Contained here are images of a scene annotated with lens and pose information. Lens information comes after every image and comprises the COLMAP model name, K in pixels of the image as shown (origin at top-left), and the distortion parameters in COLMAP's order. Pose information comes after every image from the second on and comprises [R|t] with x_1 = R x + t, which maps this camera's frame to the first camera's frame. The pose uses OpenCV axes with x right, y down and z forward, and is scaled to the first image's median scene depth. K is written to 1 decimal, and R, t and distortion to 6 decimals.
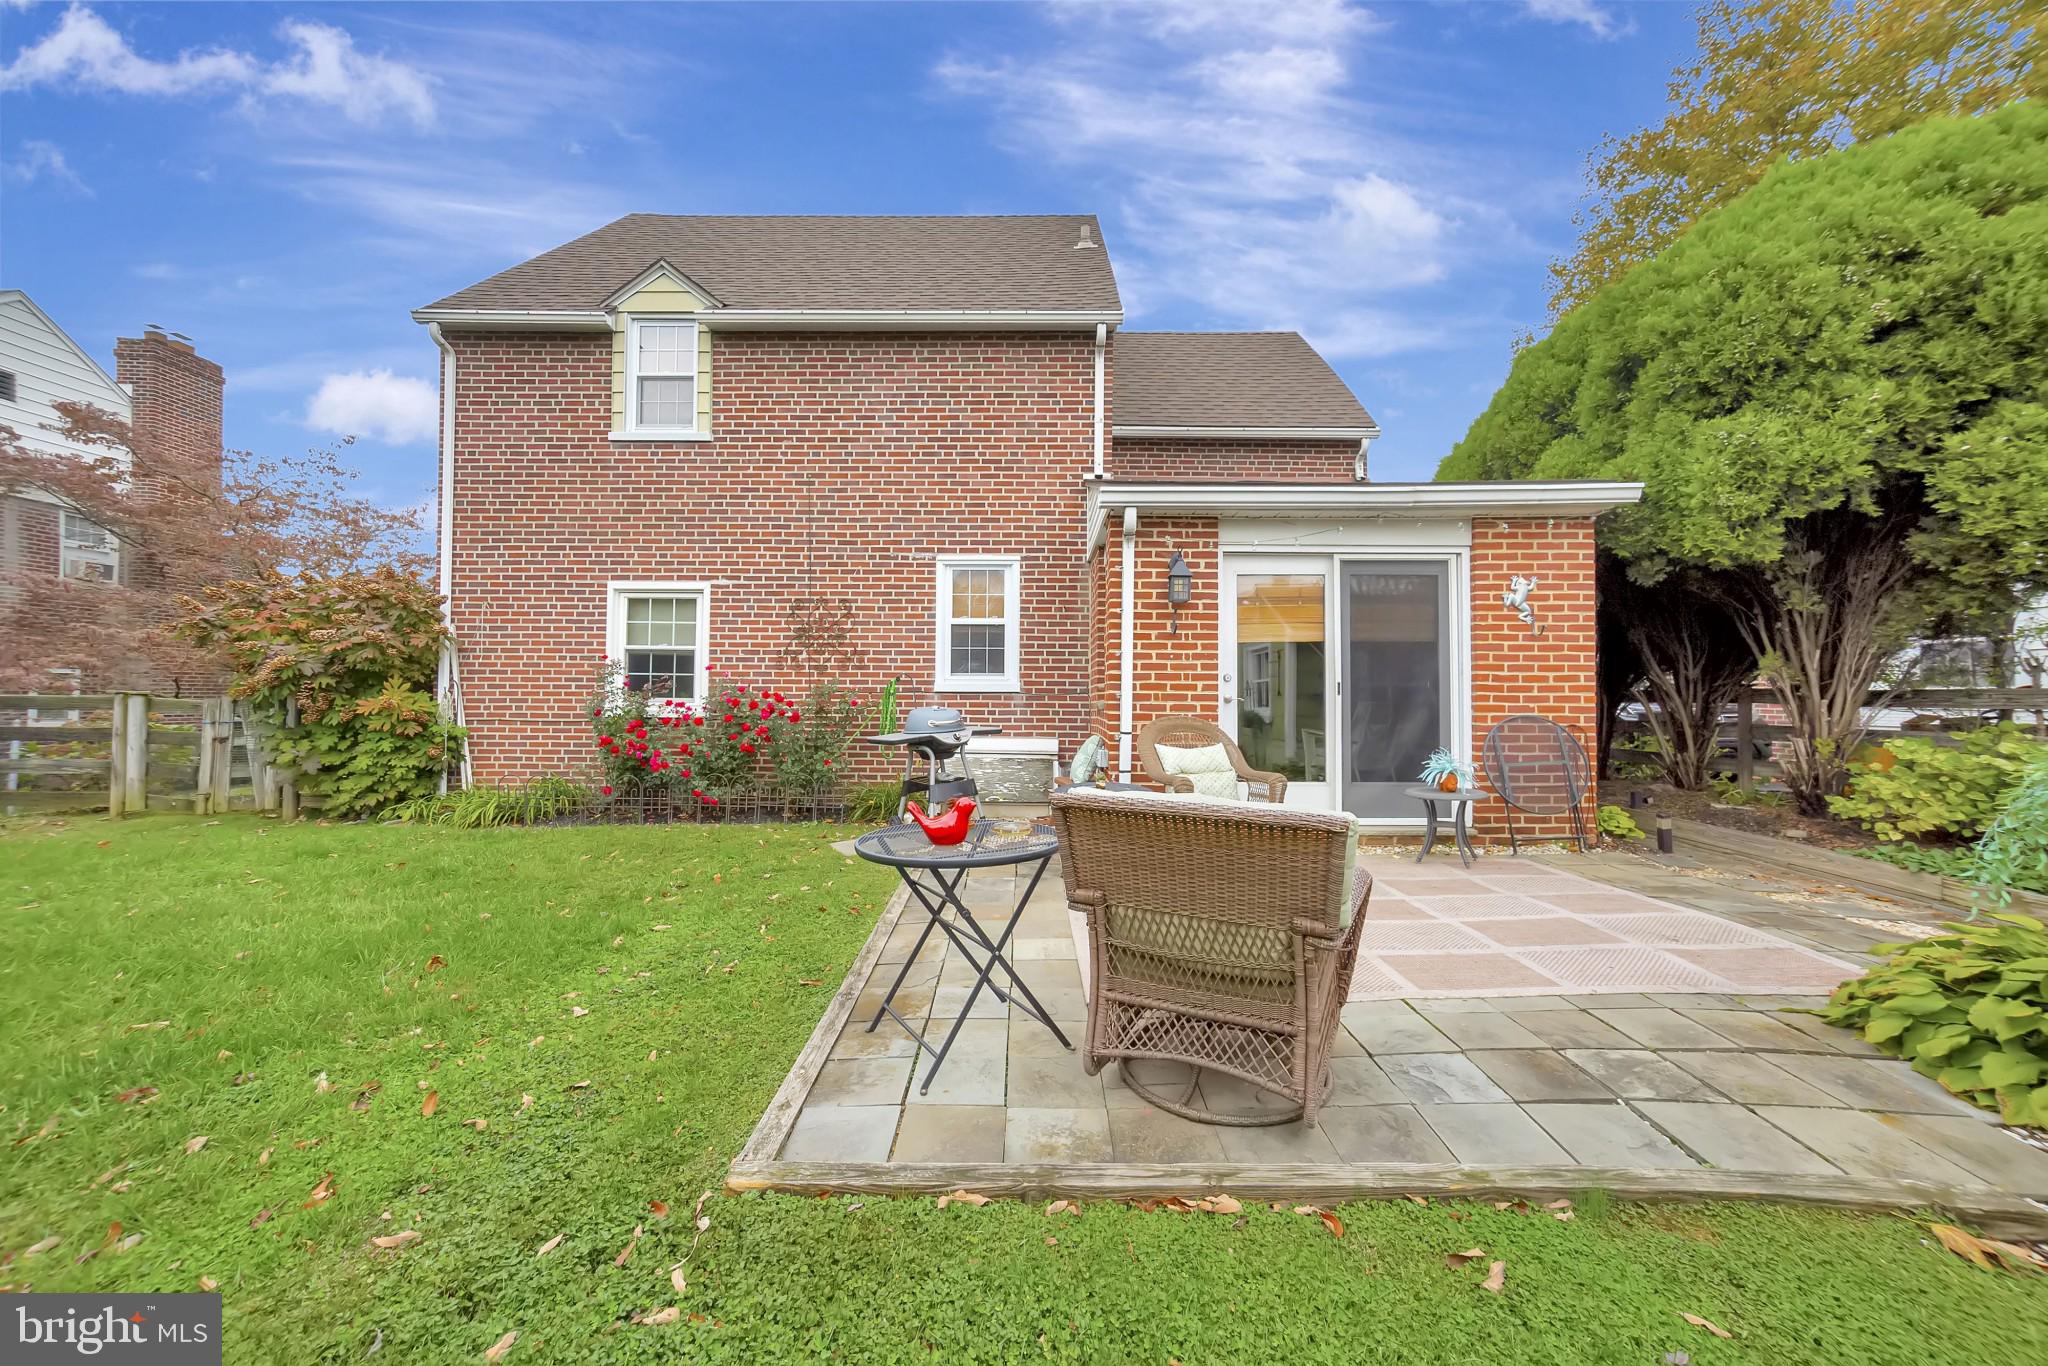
lens RADIAL K [[794.9, 0, 1024.0], [0, 794.9, 683.0], [0, 0, 1]] dist [-0.012608, 0.018383]
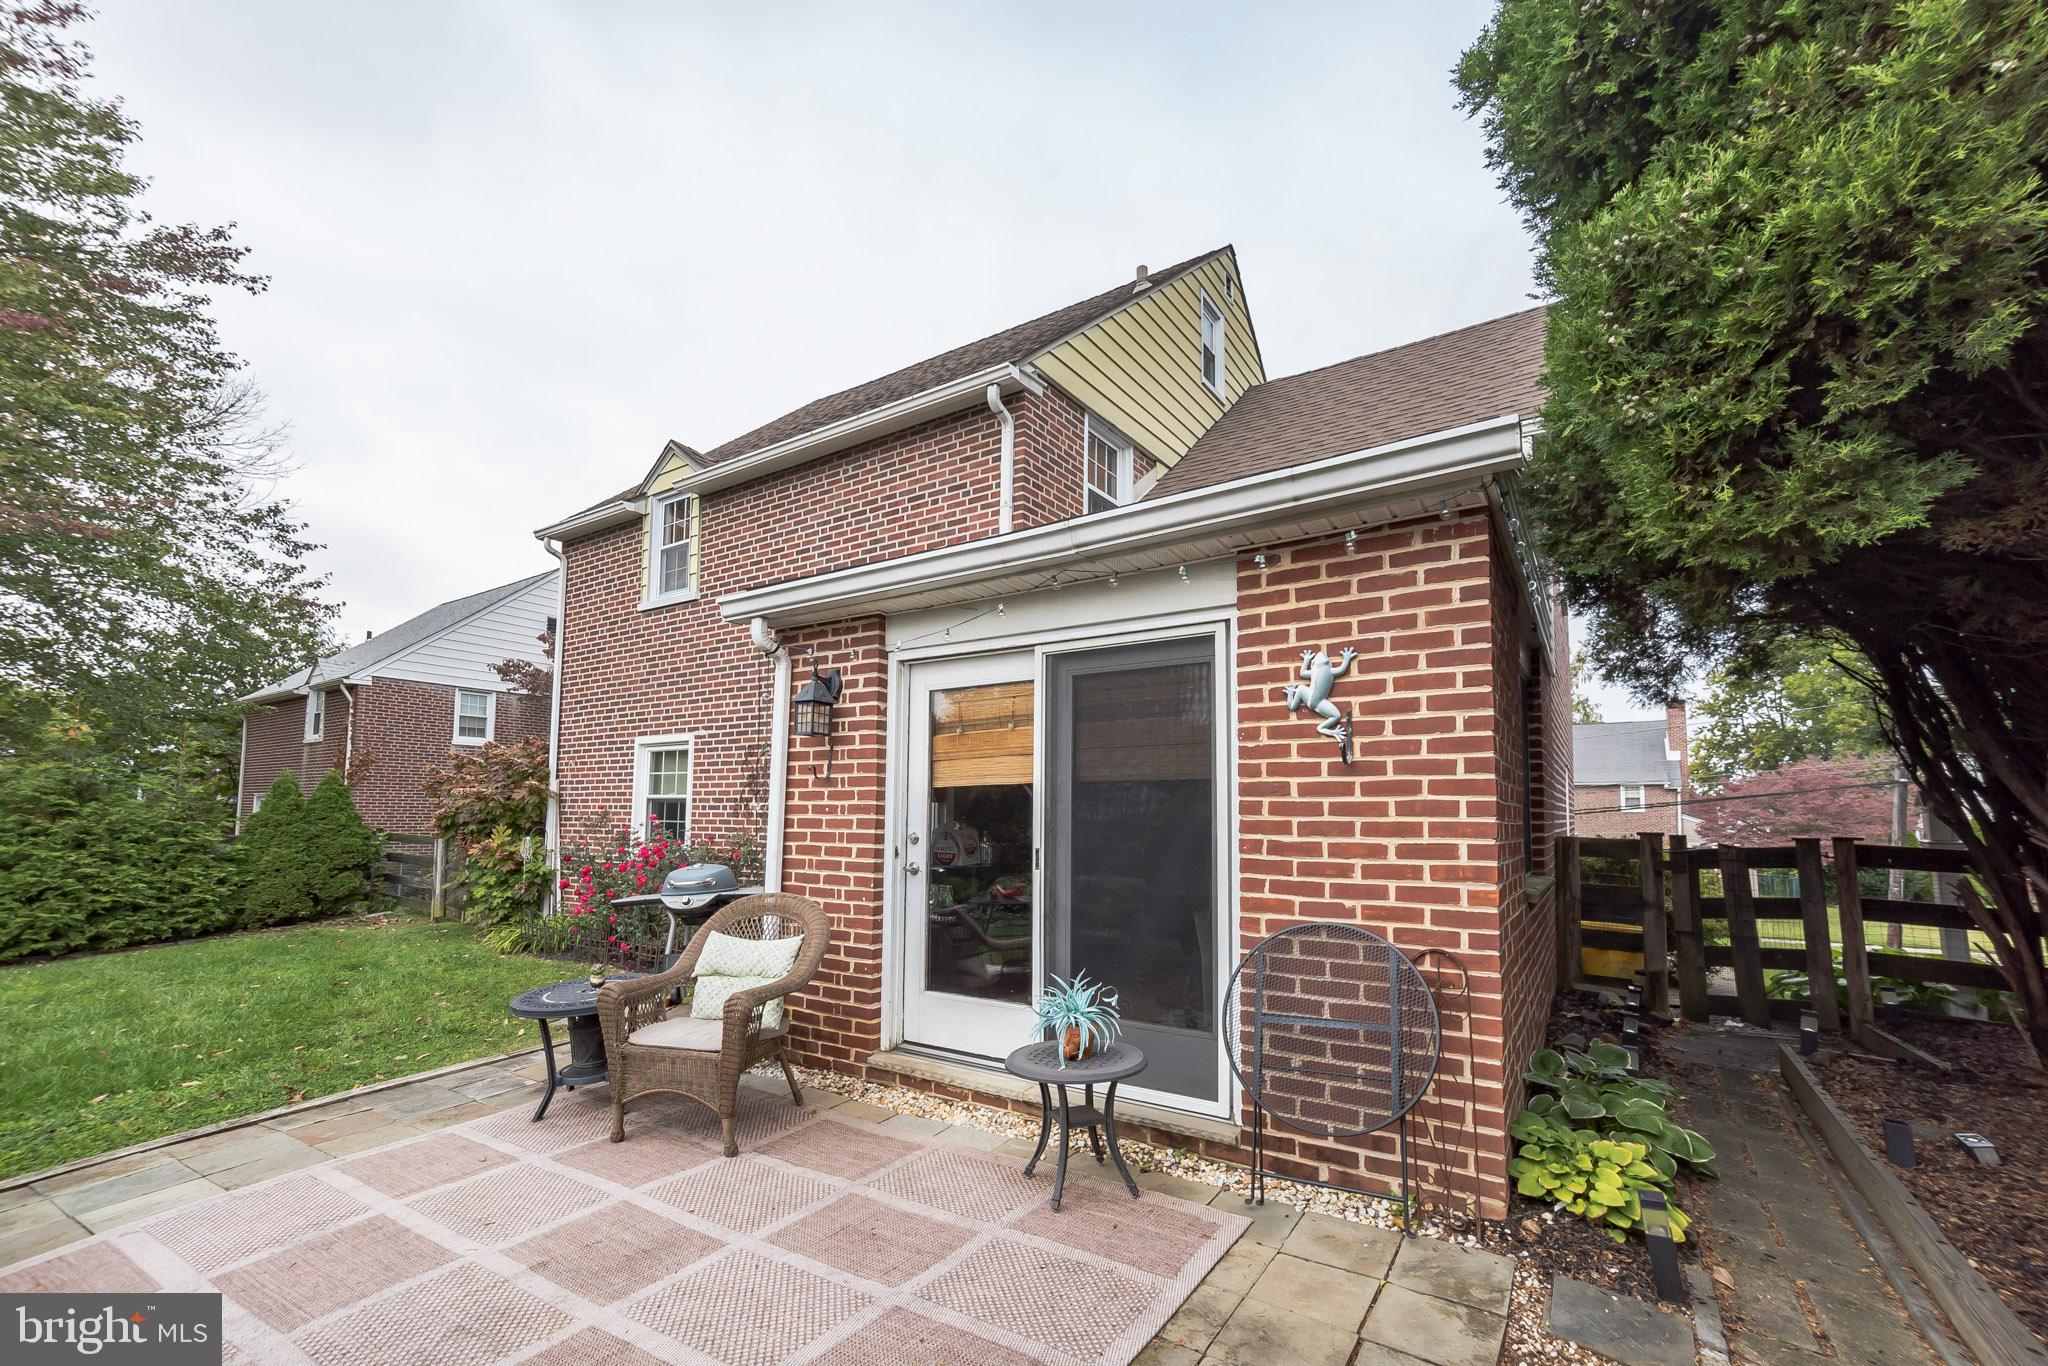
lens RADIAL K [[811.4, 0, 1018.6], [0, 811.4, 776.0], [0, 0, 1]] dist [-0.001832, 0.019520]
pose [[0.846474, -0.026946, -0.531748, 0.699322], [0.003383, 0.998971, -0.045238, -0.028162], [0.532420, 0.036494, 0.845693, 0.430799]]
